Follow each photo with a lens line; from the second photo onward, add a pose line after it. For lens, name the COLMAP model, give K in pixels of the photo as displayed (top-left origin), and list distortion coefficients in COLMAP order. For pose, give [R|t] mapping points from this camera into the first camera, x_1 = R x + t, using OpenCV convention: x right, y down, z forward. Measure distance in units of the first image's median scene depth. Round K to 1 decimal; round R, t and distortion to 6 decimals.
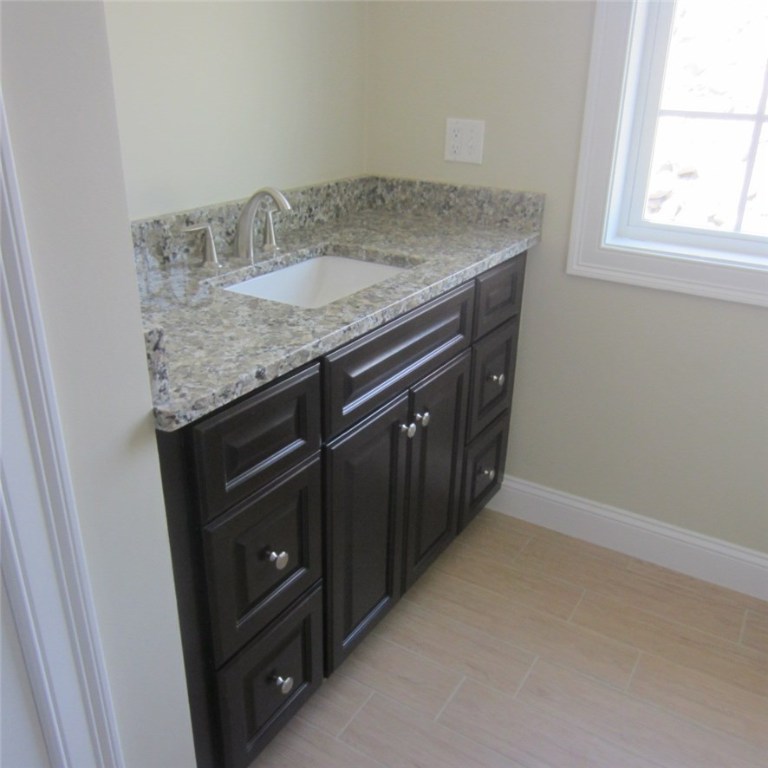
lens RADIAL K [[726.7, 0, 381.5], [0, 726.7, 380.2], [0, 0, 1]] dist [-0.031415, 0.000000]
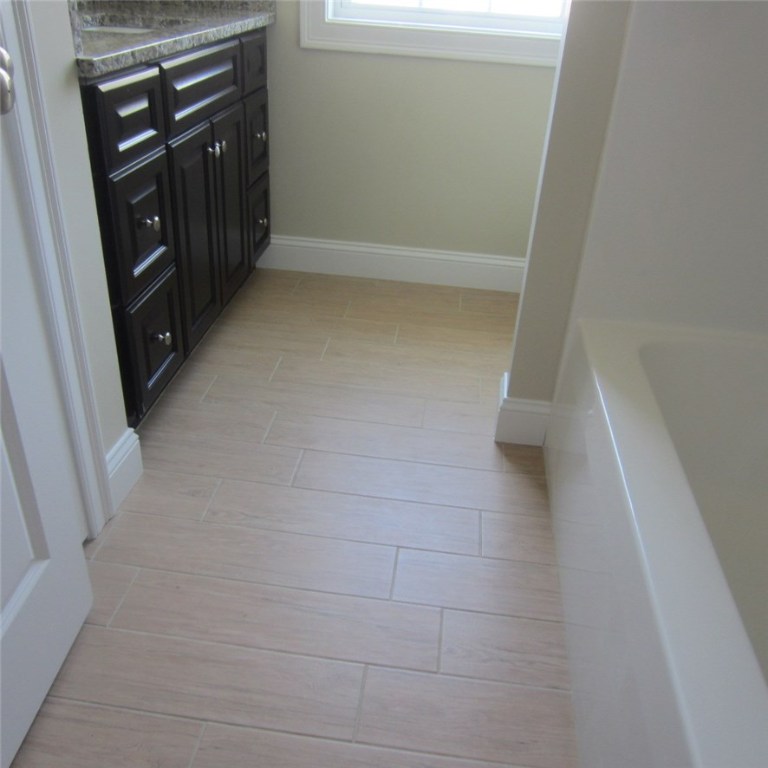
lens RADIAL K [[726.7, 0, 382.6], [0, 726.7, 386.9], [0, 0, 1]] dist [-0.031415, 0.000000]
pose [[0.903401, -0.191322, 0.383749, -0.223115], [0.135188, 0.976382, 0.168531, 0.253418], [-0.406929, -0.100373, 0.907928, -0.262717]]
